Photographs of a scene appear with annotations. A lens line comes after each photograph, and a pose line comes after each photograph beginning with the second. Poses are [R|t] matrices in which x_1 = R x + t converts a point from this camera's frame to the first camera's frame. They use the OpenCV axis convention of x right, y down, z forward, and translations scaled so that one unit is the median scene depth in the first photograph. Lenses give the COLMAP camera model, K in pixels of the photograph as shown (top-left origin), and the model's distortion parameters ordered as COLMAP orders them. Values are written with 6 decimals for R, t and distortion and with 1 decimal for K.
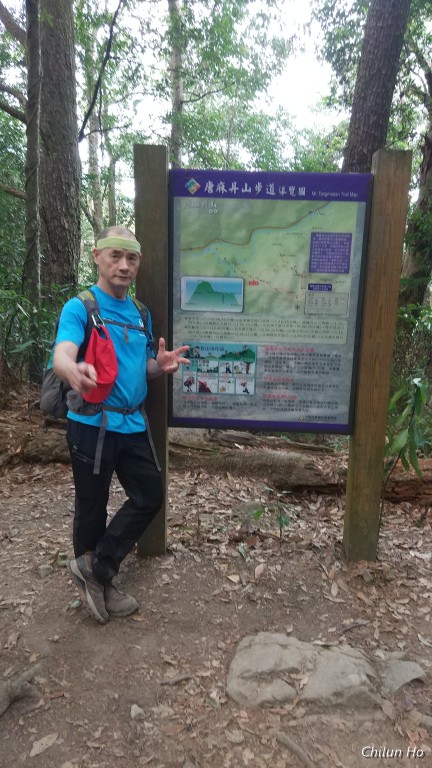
lens RADIAL K [[604.4, 0, 217.1], [0, 604.4, 360.8], [0, 0, 1]] dist [0.102041, -0.129548]
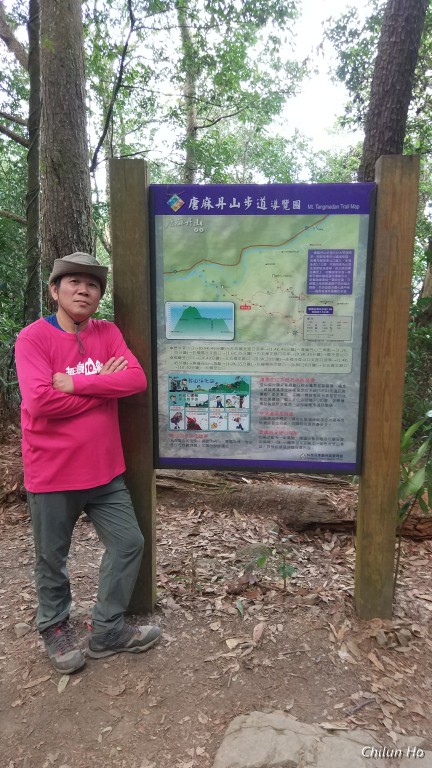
lens RADIAL K [[592.6, 0, 215.1], [0, 592.6, 367.9], [0, 0, 1]] dist [0.099238, -0.123220]
pose [[0.998581, -0.019393, -0.049597, 0.053859], [0.018151, 0.999513, -0.025375, -0.015518], [0.050065, 0.024439, 0.998447, 0.110016]]
